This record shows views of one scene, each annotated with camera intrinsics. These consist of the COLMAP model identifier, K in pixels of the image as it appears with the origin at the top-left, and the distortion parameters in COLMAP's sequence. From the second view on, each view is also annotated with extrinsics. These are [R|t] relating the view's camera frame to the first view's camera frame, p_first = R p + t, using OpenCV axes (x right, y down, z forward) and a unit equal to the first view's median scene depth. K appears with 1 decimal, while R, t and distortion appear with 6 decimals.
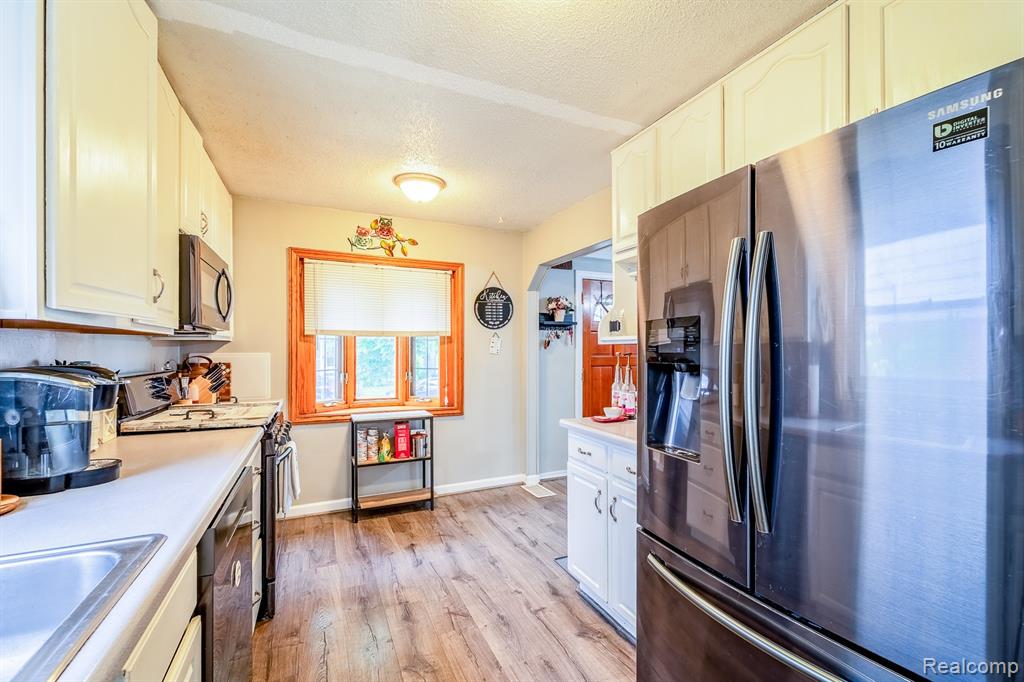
lens RADIAL K [[438.1, 0, 512.5], [0, 438.1, 349.7], [0, 0, 1]] dist [0.000336, -0.000070]
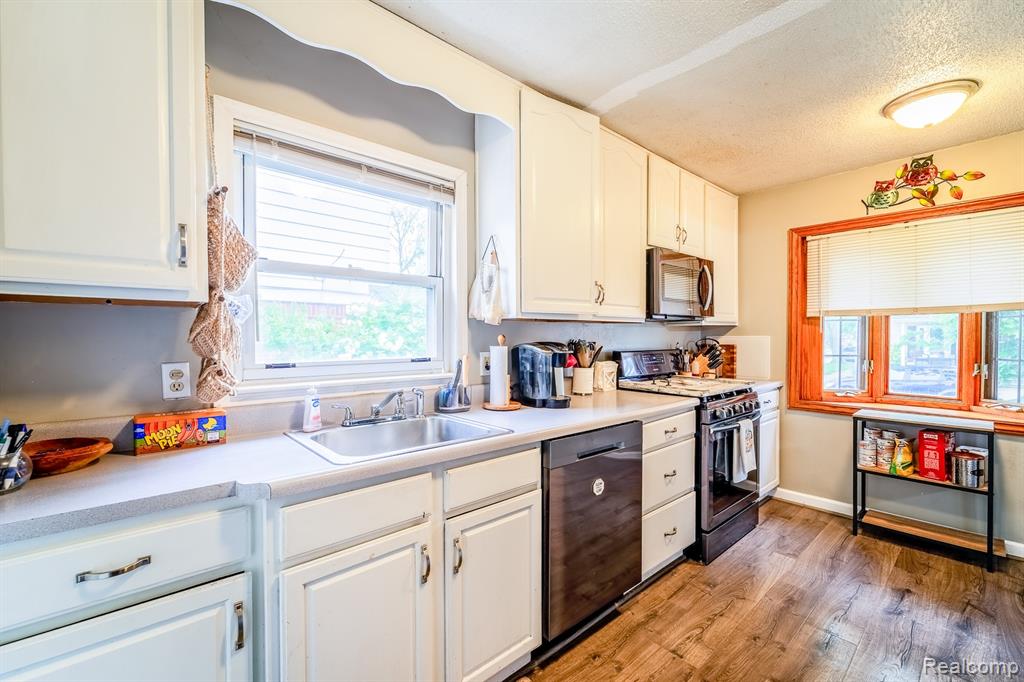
lens RADIAL K [[426.7, 0, 512.0], [0, 426.7, 341.0], [0, 0, 1]] dist [0.000374, -0.000169]
pose [[0.277830, 0.009563, -0.960583, 0.243453], [0.004534, 0.999926, 0.011266, 0.004671], [0.960620, -0.007485, 0.277766, 0.127091]]
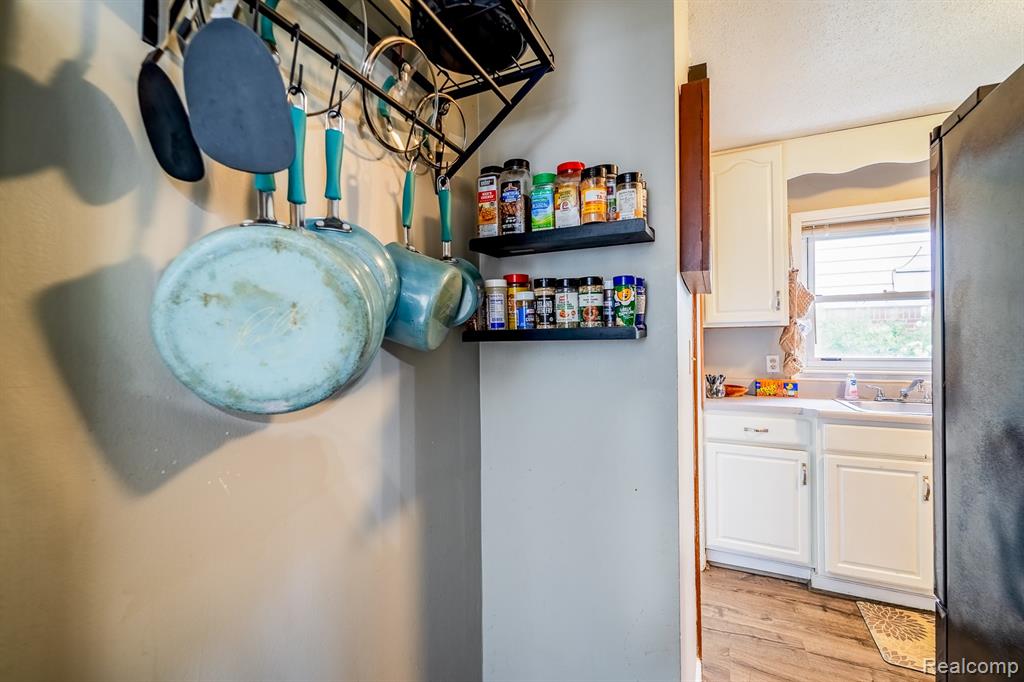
lens RADIAL K [[426.7, 0, 512.0], [0, 426.7, 341.0], [0, 0, 1]] dist [0.000374, -0.000169]
pose [[-0.779960, 0.004866, -0.625811, 0.992383], [0.009889, 0.999941, -0.004549, -0.002250], [0.625752, -0.009737, -0.779961, 0.359082]]
